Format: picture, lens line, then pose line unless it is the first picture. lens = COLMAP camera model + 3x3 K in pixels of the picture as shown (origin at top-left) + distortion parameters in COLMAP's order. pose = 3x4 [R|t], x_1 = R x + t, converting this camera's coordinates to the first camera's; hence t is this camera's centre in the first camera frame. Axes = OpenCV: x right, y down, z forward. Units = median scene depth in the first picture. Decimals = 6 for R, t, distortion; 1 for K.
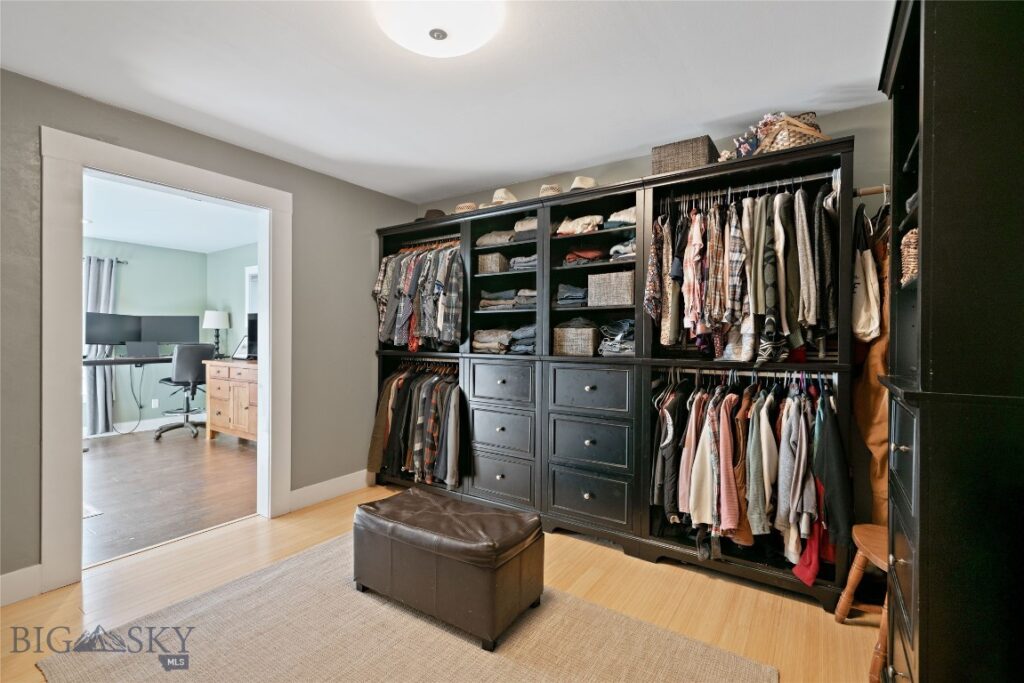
lens RADIAL K [[455.3, 0, 505.5], [0, 455.3, 342.0], [0, 0, 1]] dist [0.001663, 0.000954]
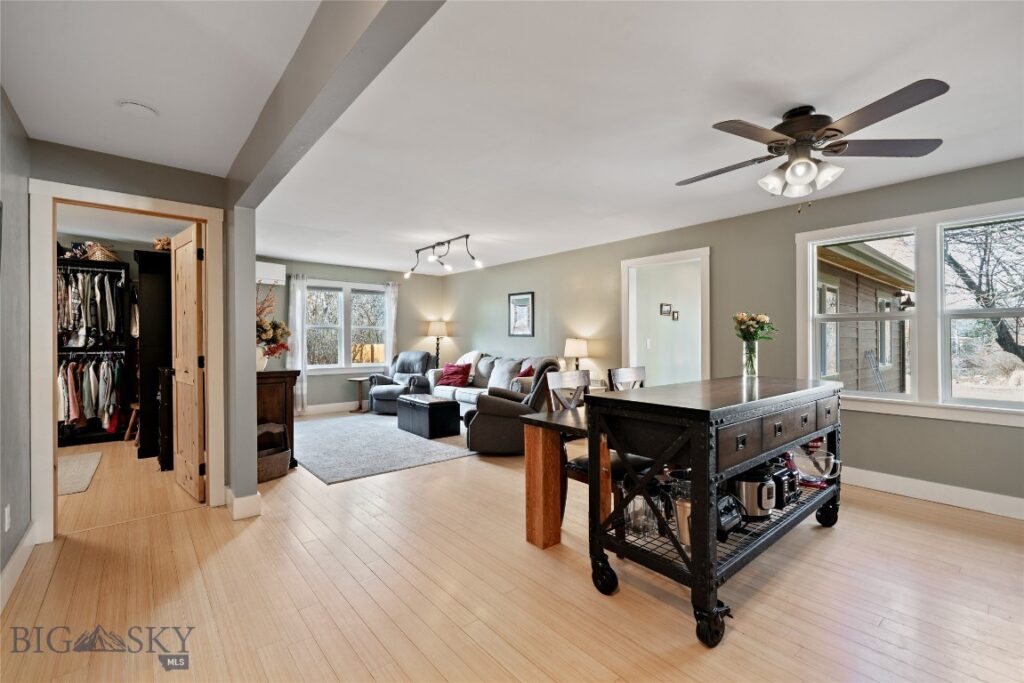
lens RADIAL K [[443.2, 0, 511.5], [0, 443.2, 338.8], [0, 0, 1]] dist [0.002049, -0.000224]
pose [[0.256895, -0.007958, 0.966407, -1.091764], [0.012488, 0.999910, 0.004914, 0.017731], [-0.966359, 0.010806, 0.256971, -1.692311]]
